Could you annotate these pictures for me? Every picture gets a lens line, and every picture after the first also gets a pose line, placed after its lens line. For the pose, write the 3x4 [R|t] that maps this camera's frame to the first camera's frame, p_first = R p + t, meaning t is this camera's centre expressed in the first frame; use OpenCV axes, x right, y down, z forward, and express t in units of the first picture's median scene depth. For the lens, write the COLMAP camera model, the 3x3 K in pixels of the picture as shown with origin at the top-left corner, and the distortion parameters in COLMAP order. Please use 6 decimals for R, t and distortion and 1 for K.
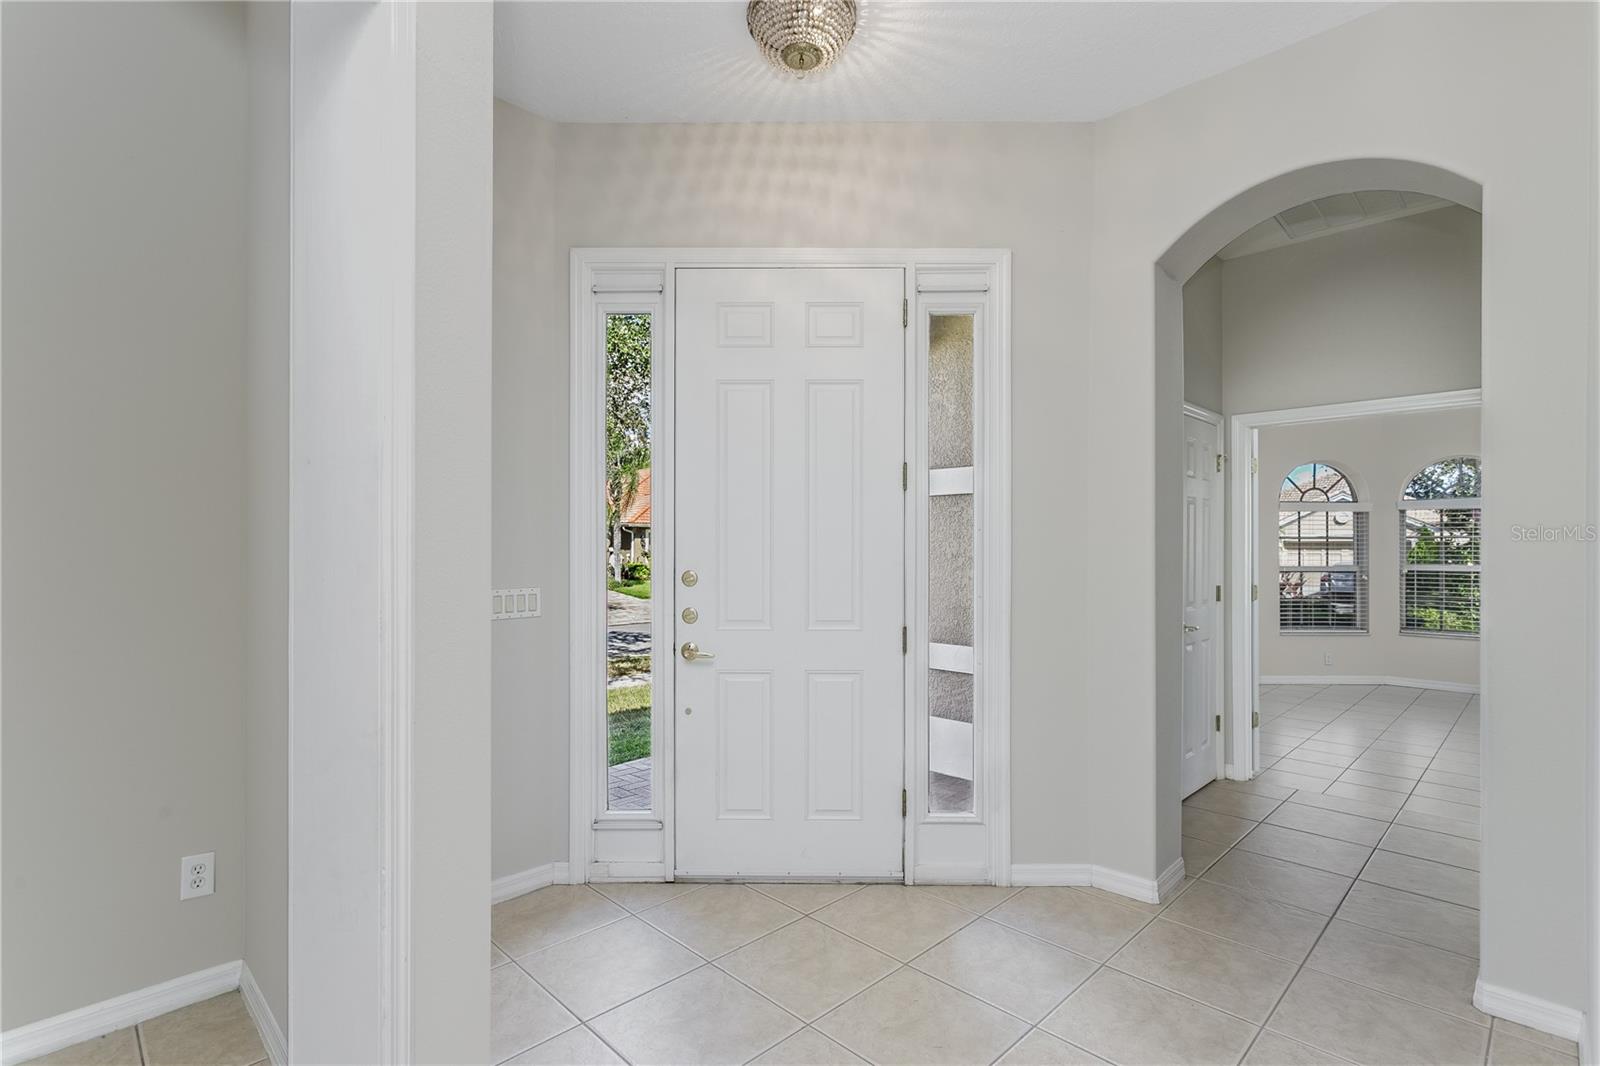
lens RADIAL K [[782.8, 0, 797.5], [0, 782.8, 538.5], [0, 0, 1]] dist [0.003416, 0.001135]
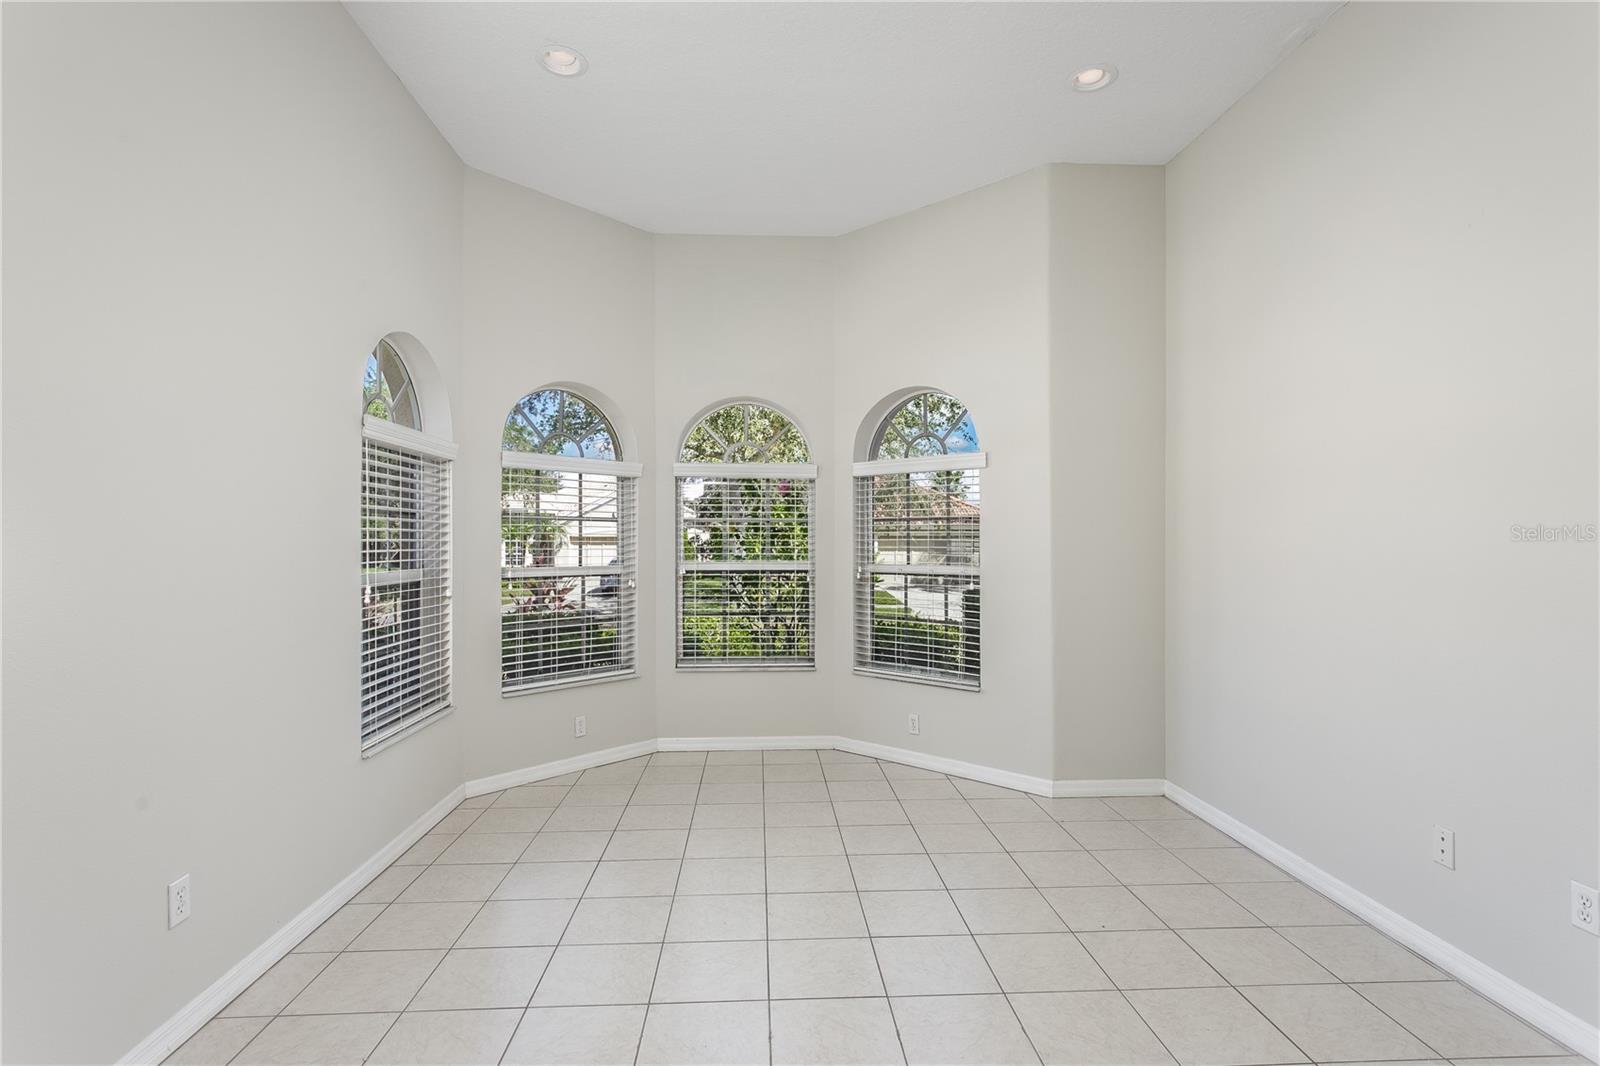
lens RADIAL K [[782.8, 0, 798.2], [0, 782.8, 539.0], [0, 0, 1]] dist [0.003416, 0.001135]
pose [[0.665032, 0.006127, 0.746790, 0.345486], [-0.000423, 0.999969, -0.007828, 0.019280], [-0.746815, 0.004890, 0.665014, 0.486640]]
